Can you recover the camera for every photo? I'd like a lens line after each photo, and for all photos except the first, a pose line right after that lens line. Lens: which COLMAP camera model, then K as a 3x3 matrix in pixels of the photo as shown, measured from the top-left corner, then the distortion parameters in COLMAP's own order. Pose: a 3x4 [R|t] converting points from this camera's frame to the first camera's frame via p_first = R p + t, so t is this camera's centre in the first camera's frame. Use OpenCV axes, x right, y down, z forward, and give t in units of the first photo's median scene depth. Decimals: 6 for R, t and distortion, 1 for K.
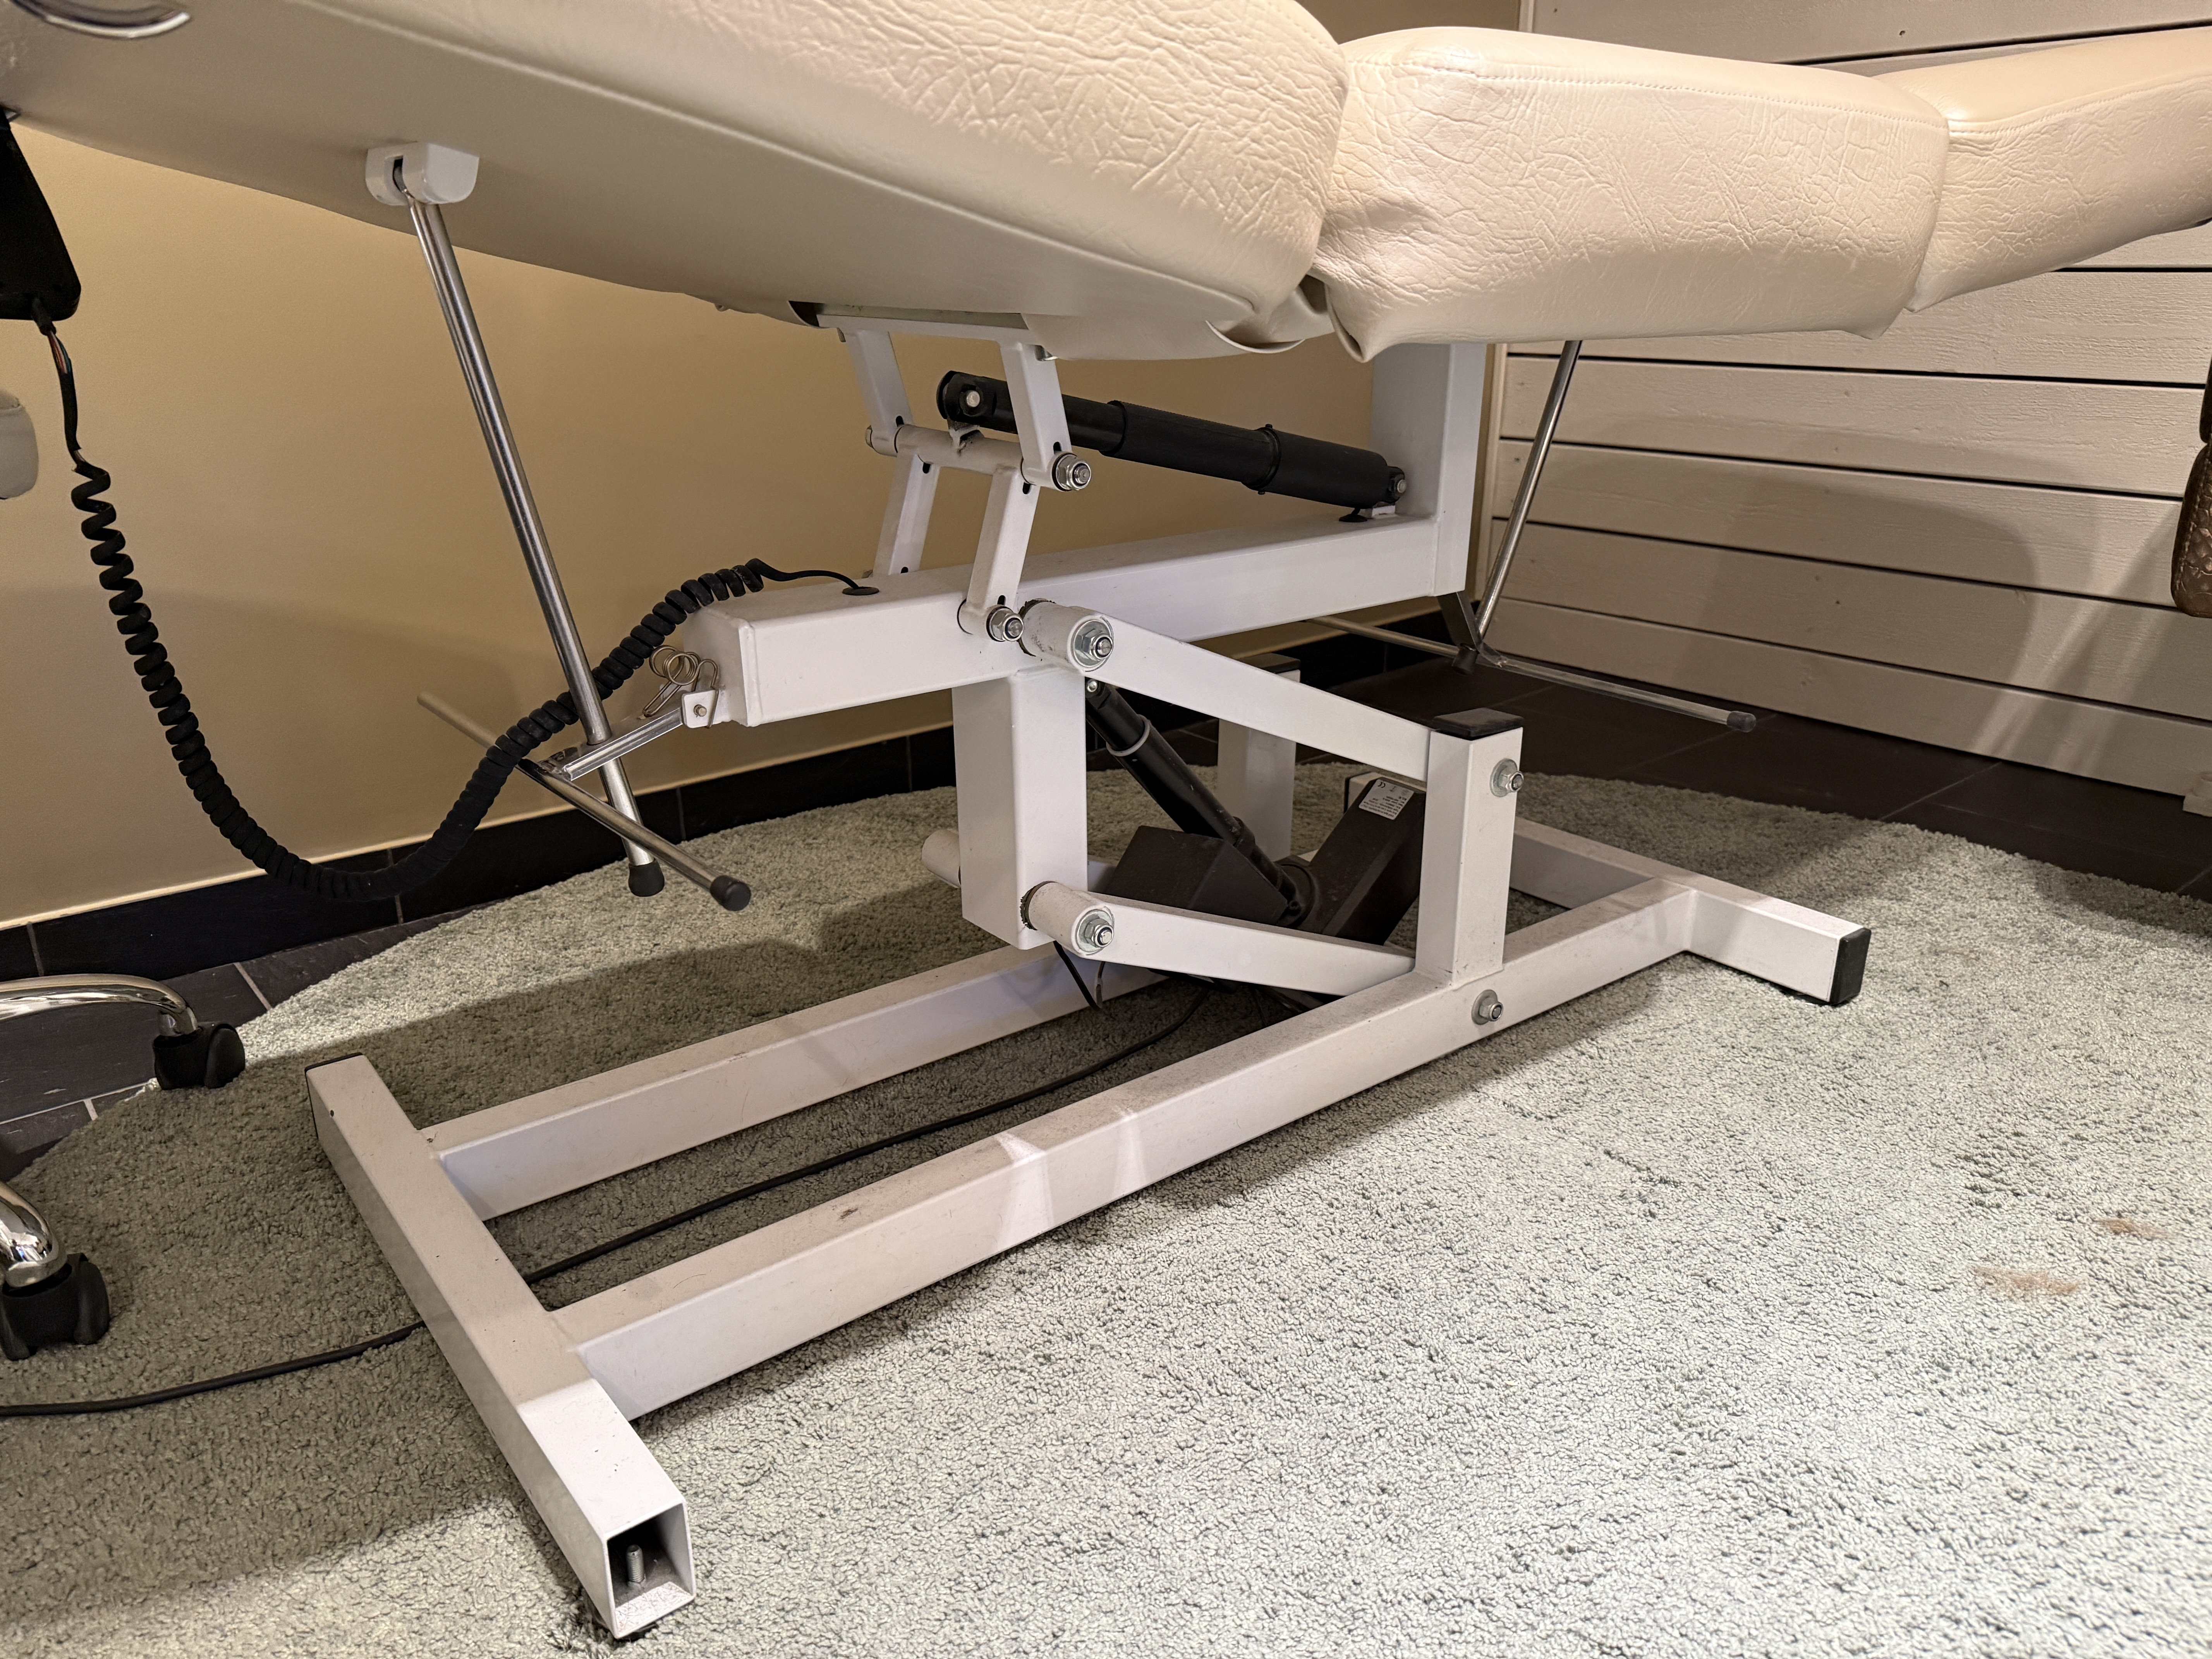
lens RADIAL K [[1550.5, 0, 1114.4], [0, 1550.5, 907.3], [0, 0, 1]] dist [0.001012, -0.007118]
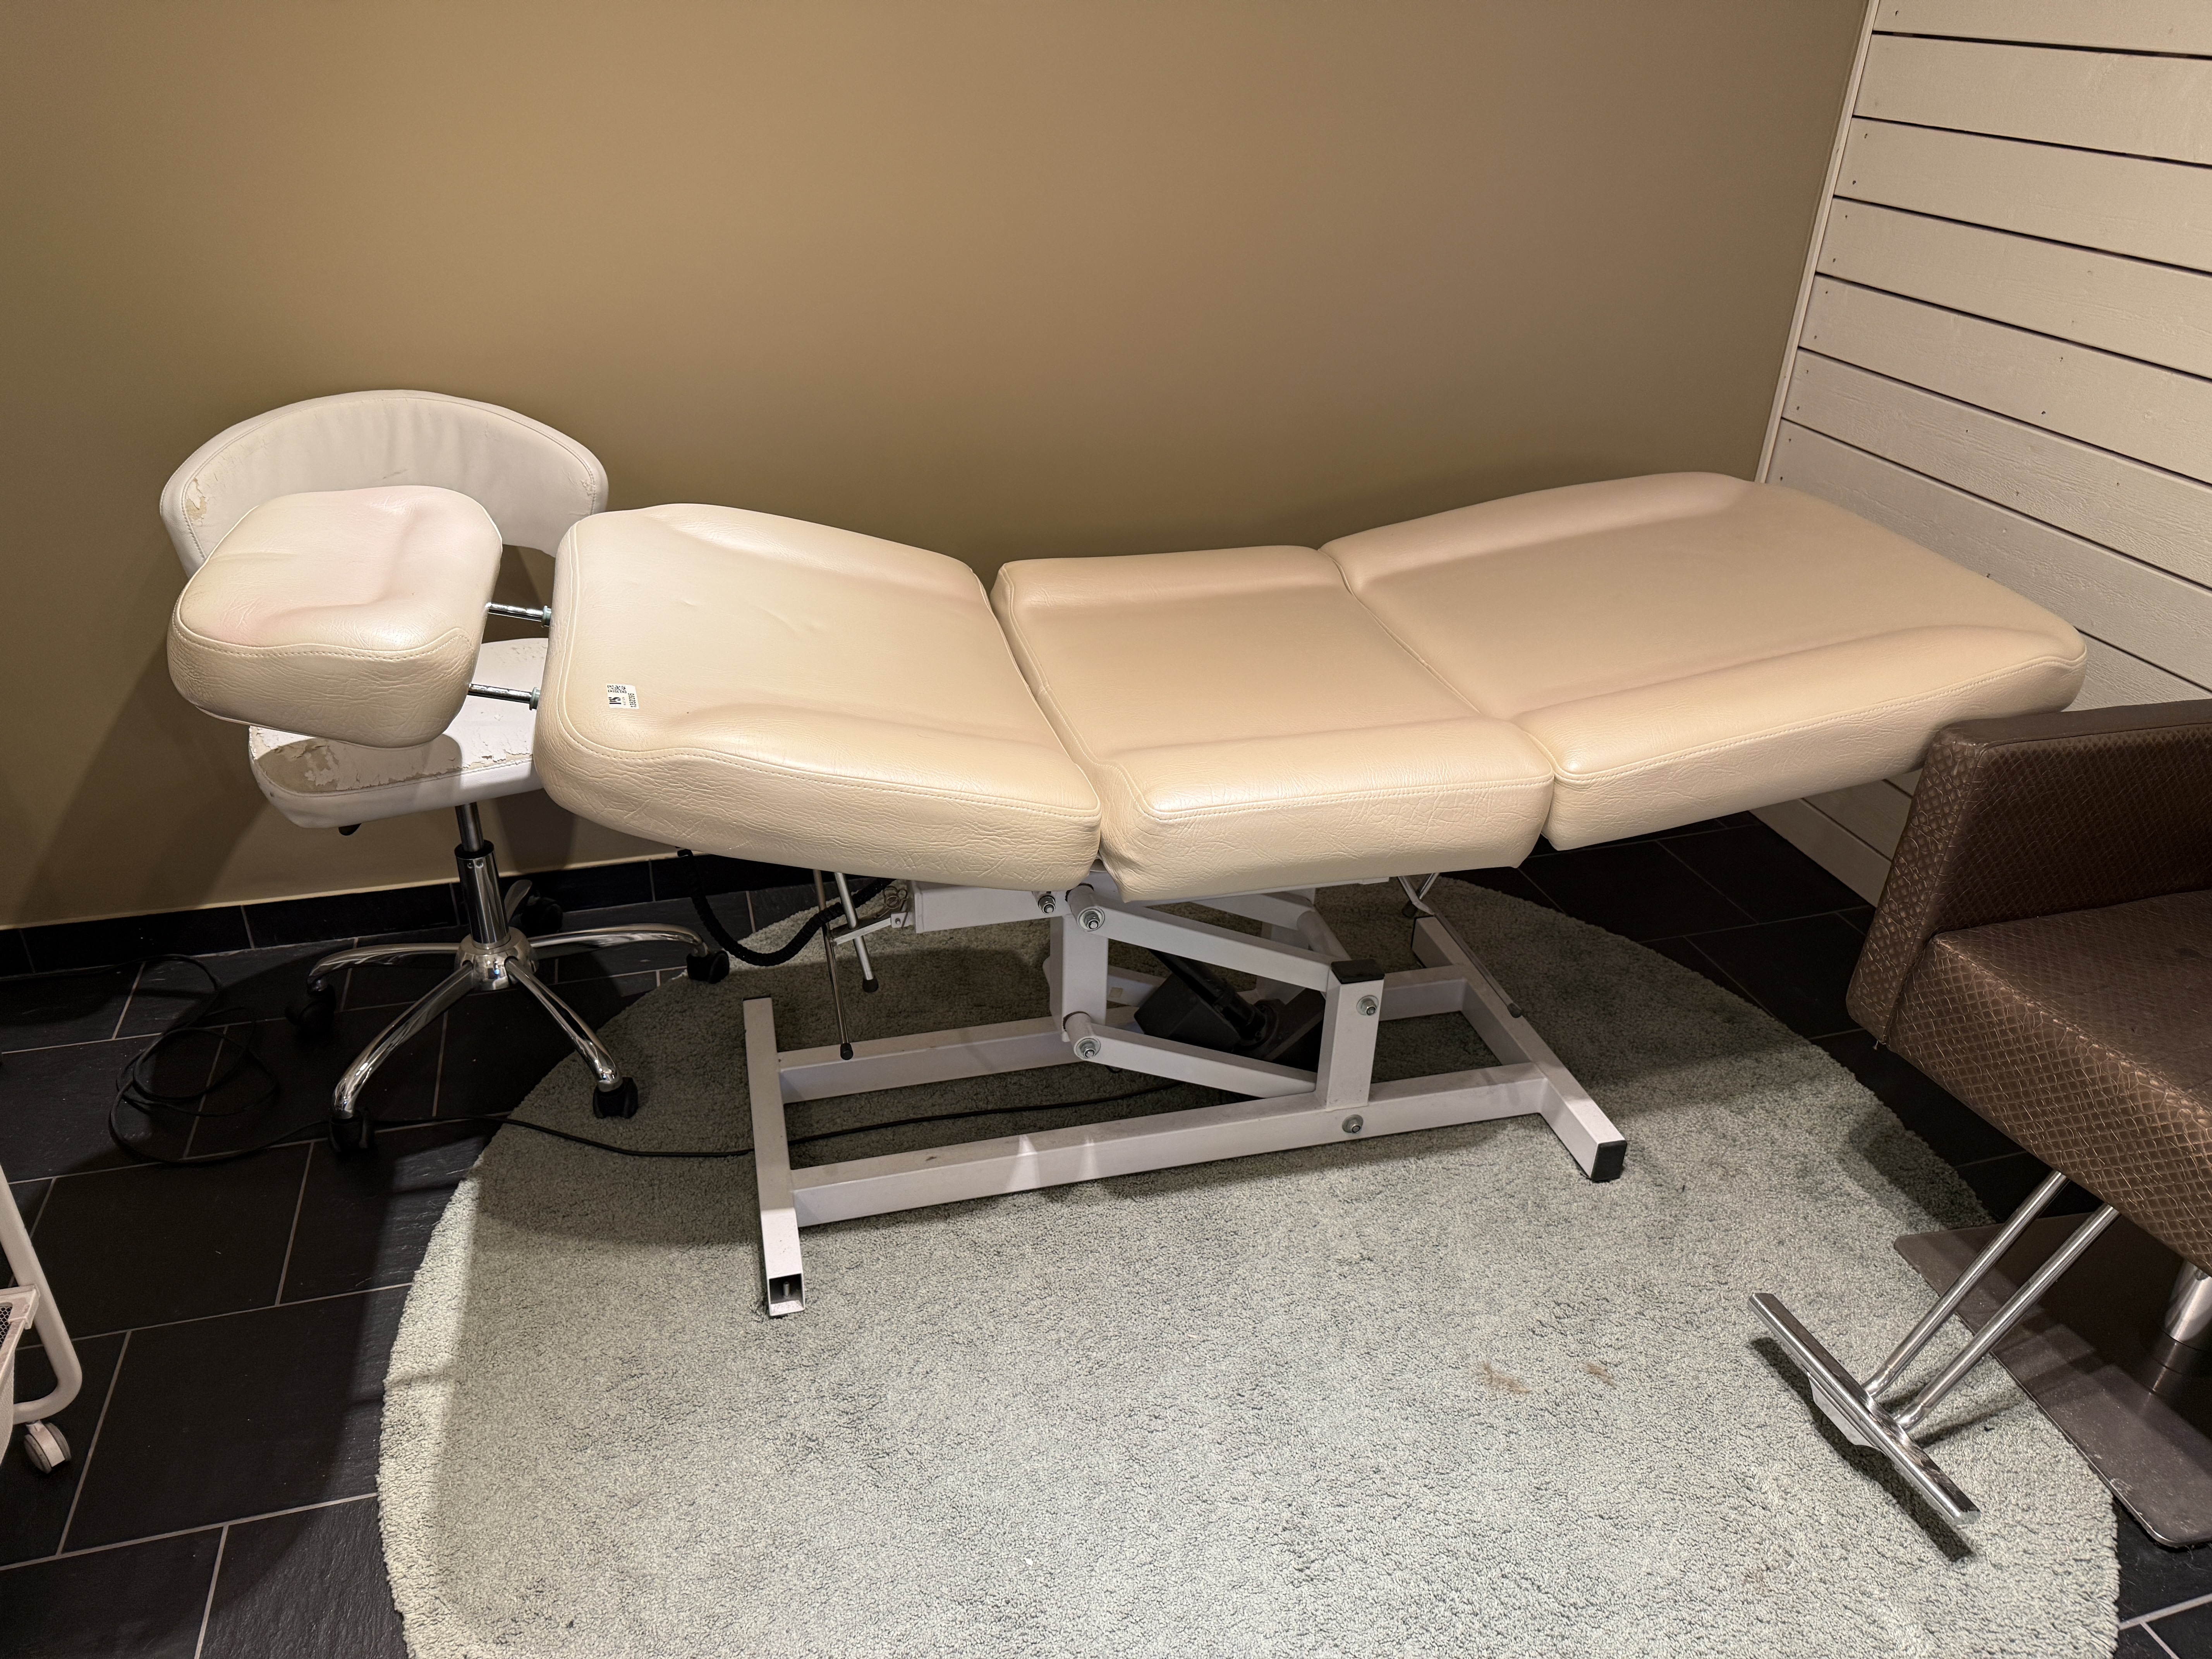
lens RADIAL K [[1550.5, 0, 1107.7], [0, 1550.5, 827.8], [0, 0, 1]] dist [0.001012, -0.007118]
pose [[0.914590, 0.220465, -0.338998, 0.598662], [-0.182647, 0.973144, 0.140109, -0.523221], [0.360783, -0.066226, 0.930296, -0.759517]]
